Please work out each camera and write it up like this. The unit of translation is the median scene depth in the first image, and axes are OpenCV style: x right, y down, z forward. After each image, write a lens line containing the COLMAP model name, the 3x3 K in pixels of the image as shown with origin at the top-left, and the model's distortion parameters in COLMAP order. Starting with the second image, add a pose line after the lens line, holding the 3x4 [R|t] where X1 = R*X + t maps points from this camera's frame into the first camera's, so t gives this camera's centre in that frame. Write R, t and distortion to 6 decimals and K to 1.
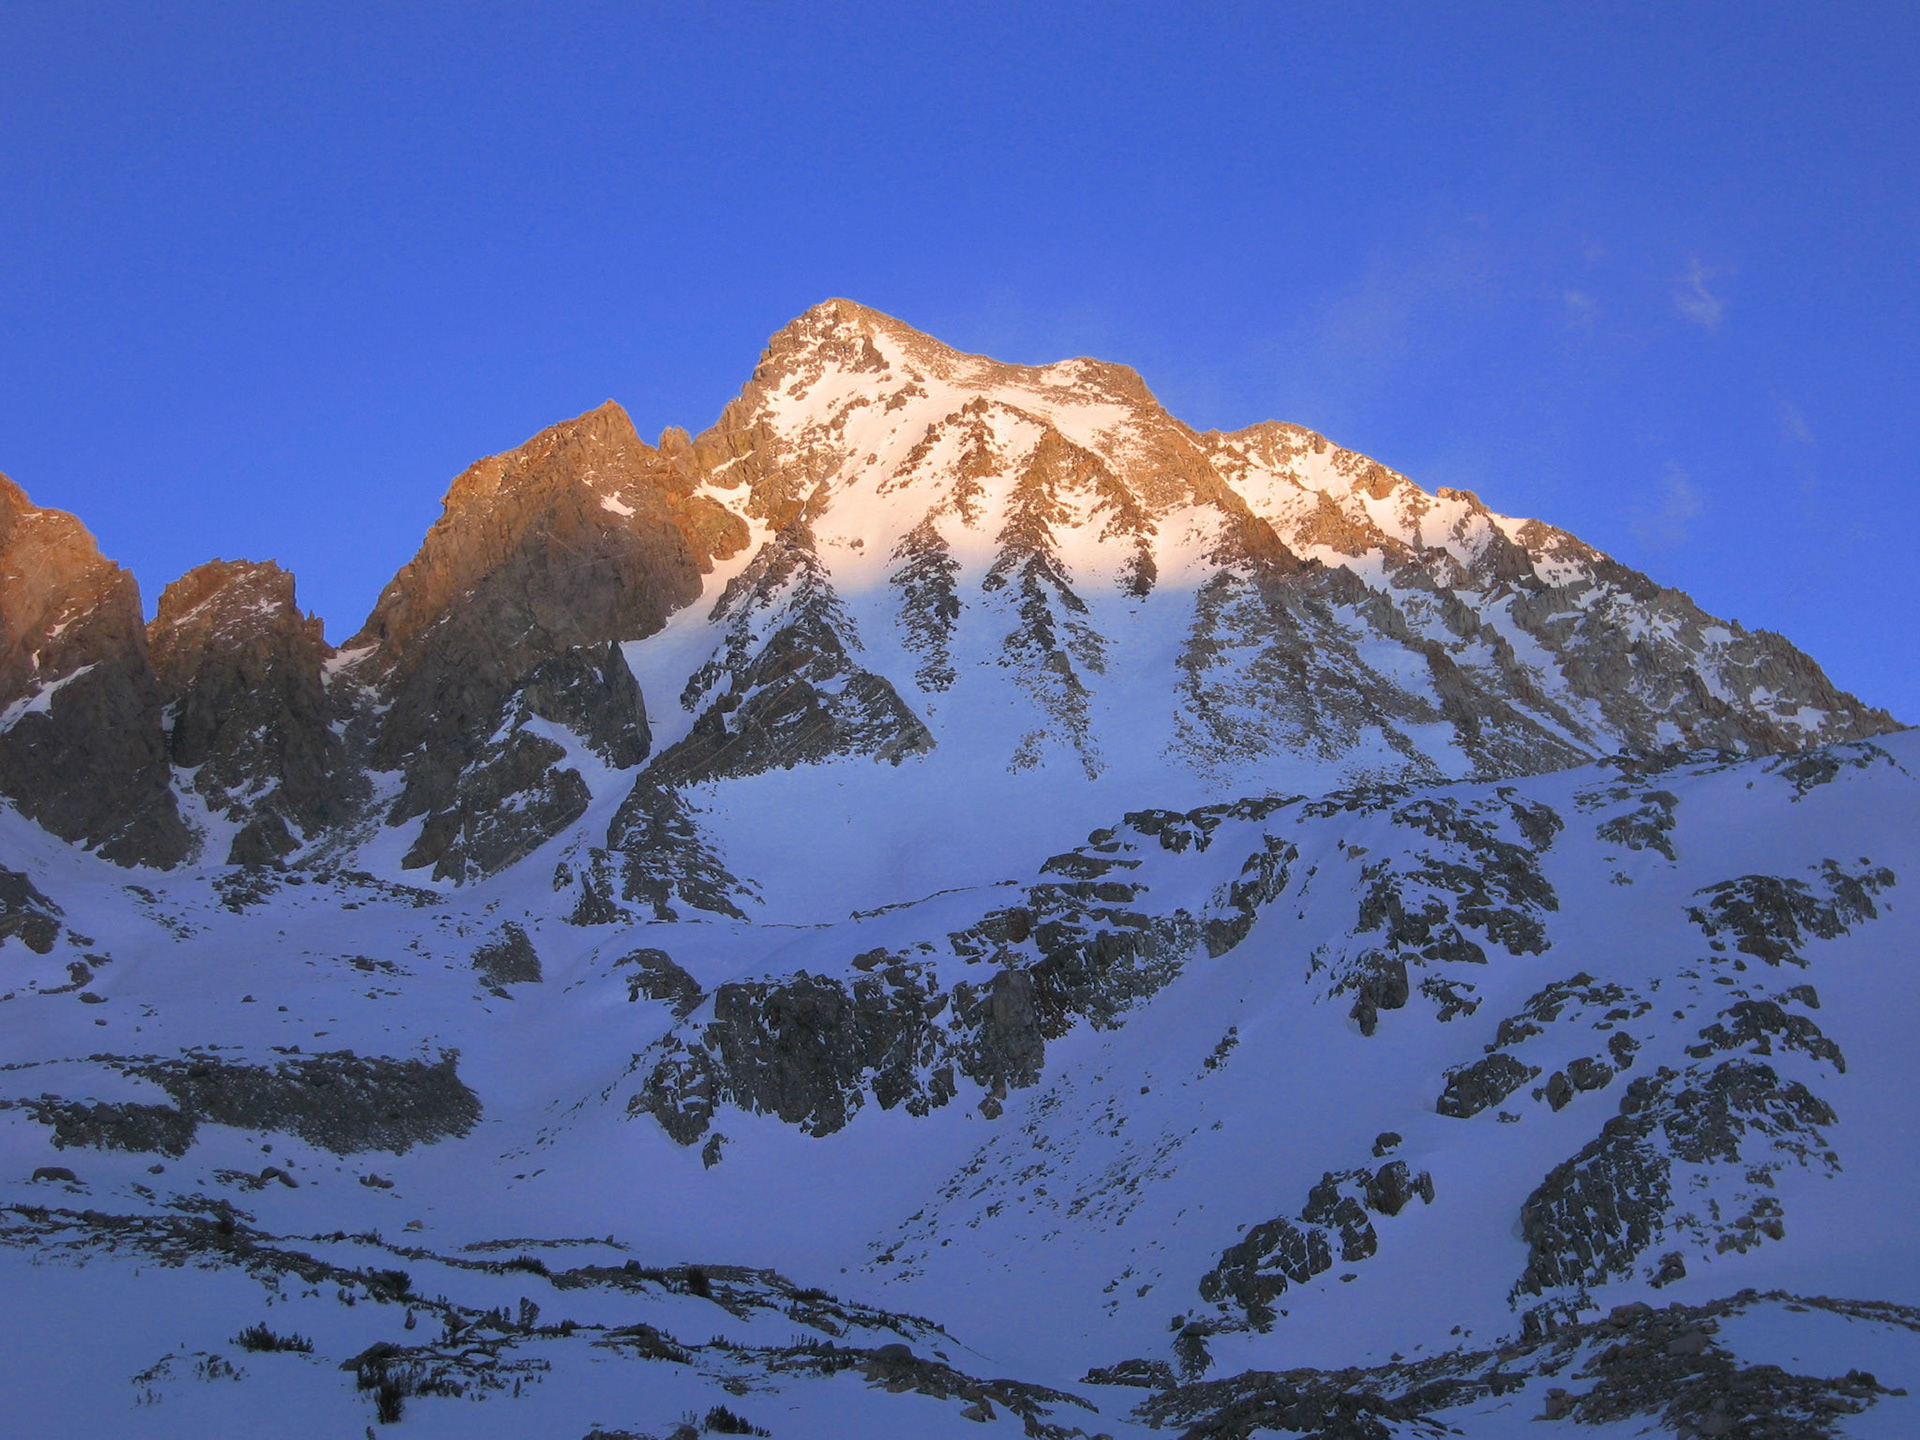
lens RADIAL K [[3477.3, 0, 960.0], [0, 3477.3, 720.0], [0, 0, 1]] dist [-0.053866, -0.023158]
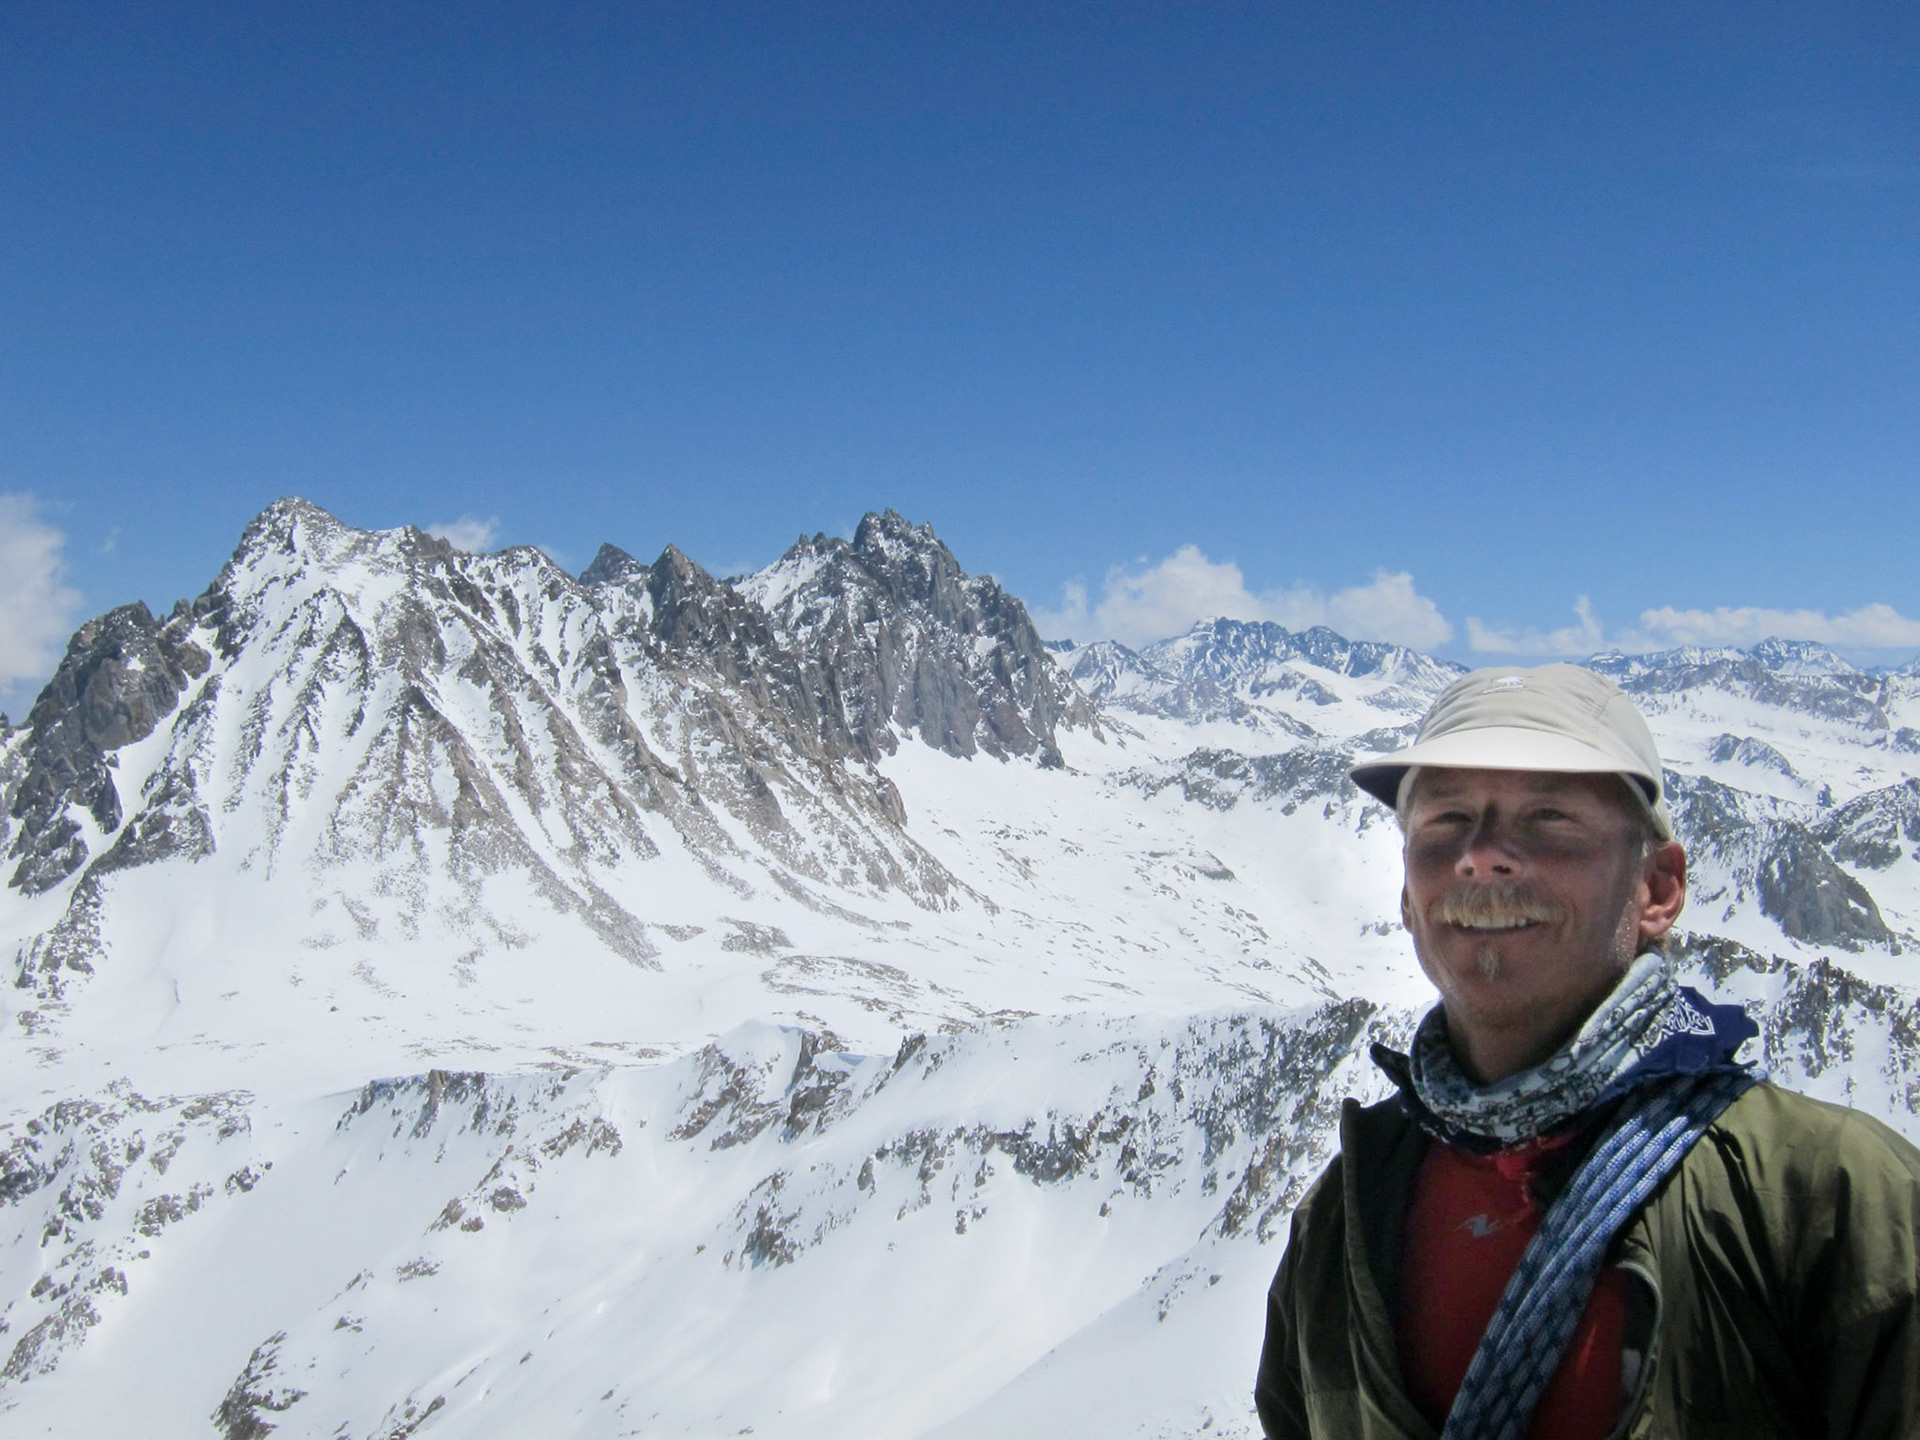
lens RADIAL K [[2665.4, 0, 960.0], [0, 2665.4, 720.0], [0, 0, 1]] dist [-0.086540, 0.005622]
pose [[0.999275, 0.000335, -0.038068, 0.513728], [0.009792, 0.964056, 0.265519, -0.499596], [0.036789, -0.265700, 0.963354, -0.603256]]
